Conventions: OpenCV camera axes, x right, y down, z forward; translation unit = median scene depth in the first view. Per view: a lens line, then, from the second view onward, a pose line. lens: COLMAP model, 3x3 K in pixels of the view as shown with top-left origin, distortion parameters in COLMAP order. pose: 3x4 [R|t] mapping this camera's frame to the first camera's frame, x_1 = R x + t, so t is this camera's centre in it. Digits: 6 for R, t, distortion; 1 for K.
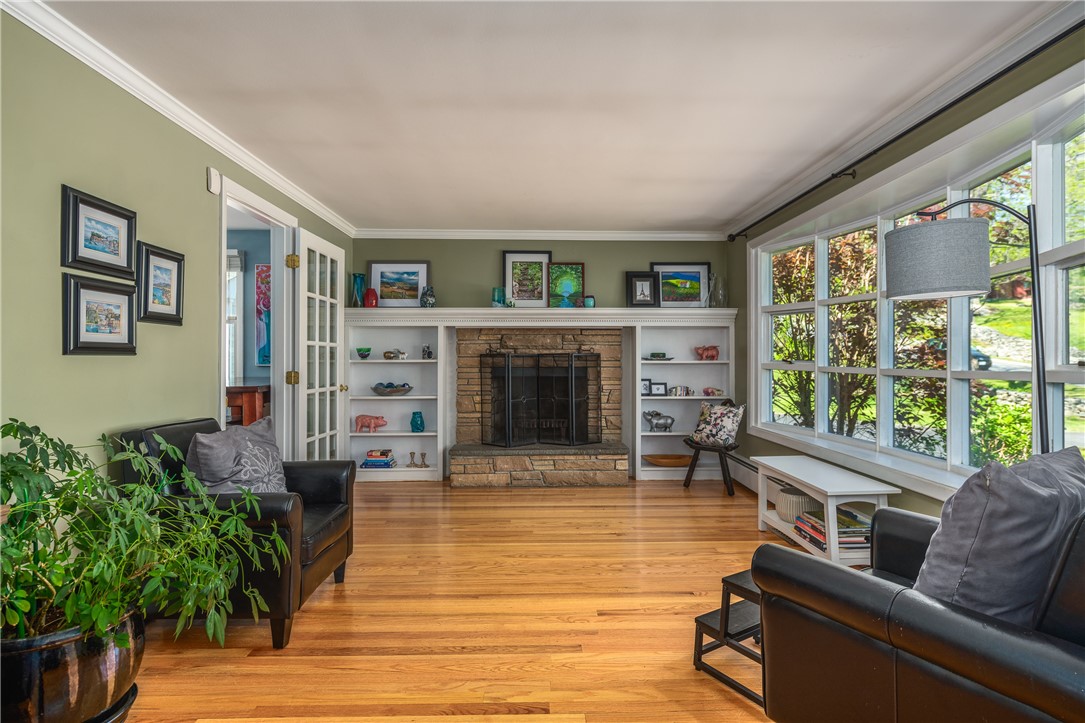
lens RADIAL K [[549.5, 0, 547.3], [0, 549.5, 357.1], [0, 0, 1]] dist [0.011950, -0.001347]
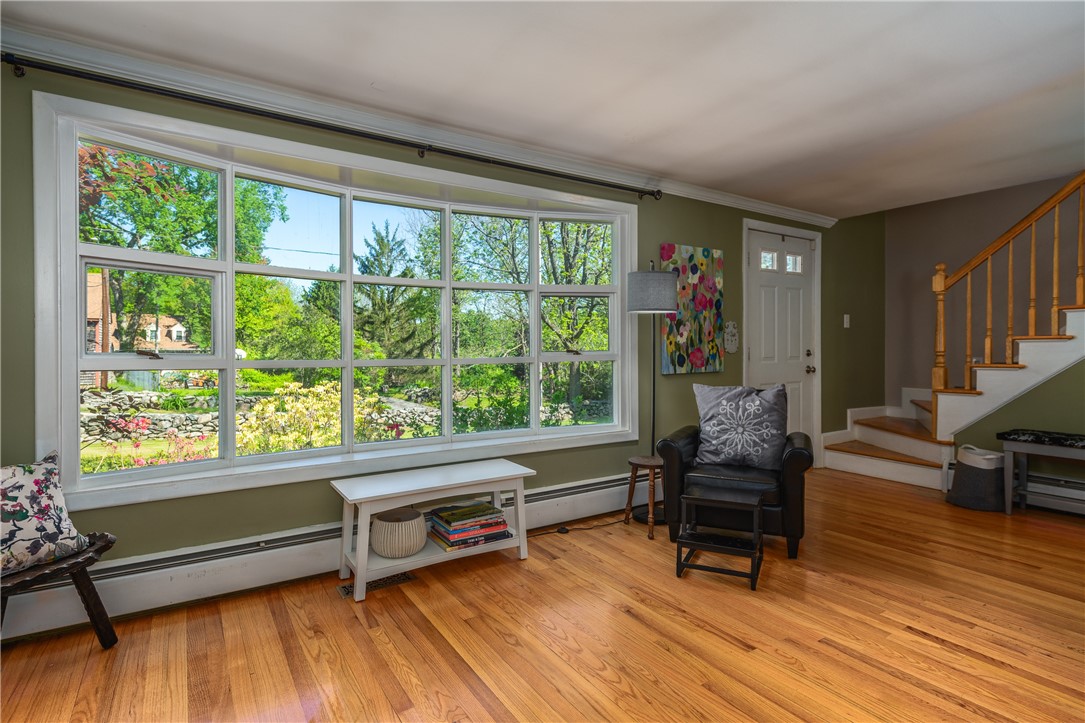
lens RADIAL K [[549.5, 0, 551.4], [0, 549.5, 359.5], [0, 0, 1]] dist [0.011950, -0.001347]
pose [[-0.535014, -0.015685, 0.844697, -0.302393], [0.001230, 0.999812, 0.019344, 0.005294], [-0.844842, 0.011388, -0.534895, 1.152353]]
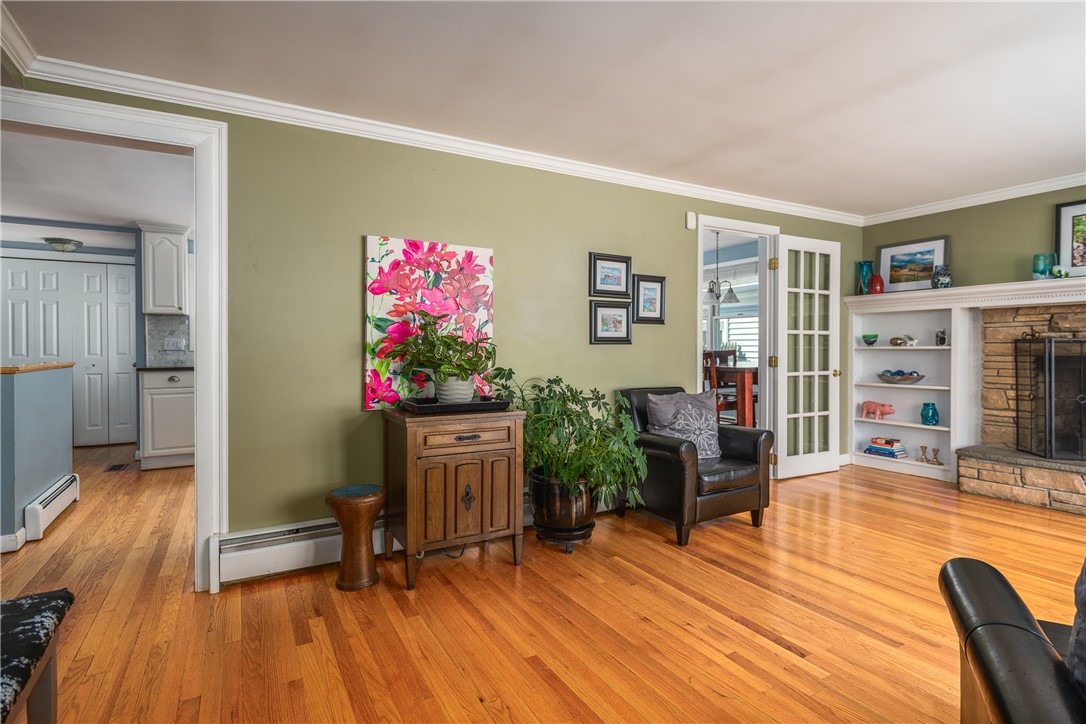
lens RADIAL K [[550.0, 0, 548.1], [0, 550.0, 349.1], [0, 0, 1]] dist [0.011950, -0.001347]
pose [[0.481680, 0.002559, -0.876344, 0.365259], [0.006294, 0.999960, 0.006379, -0.000618], [0.876325, -0.008588, 0.481644, -0.001439]]
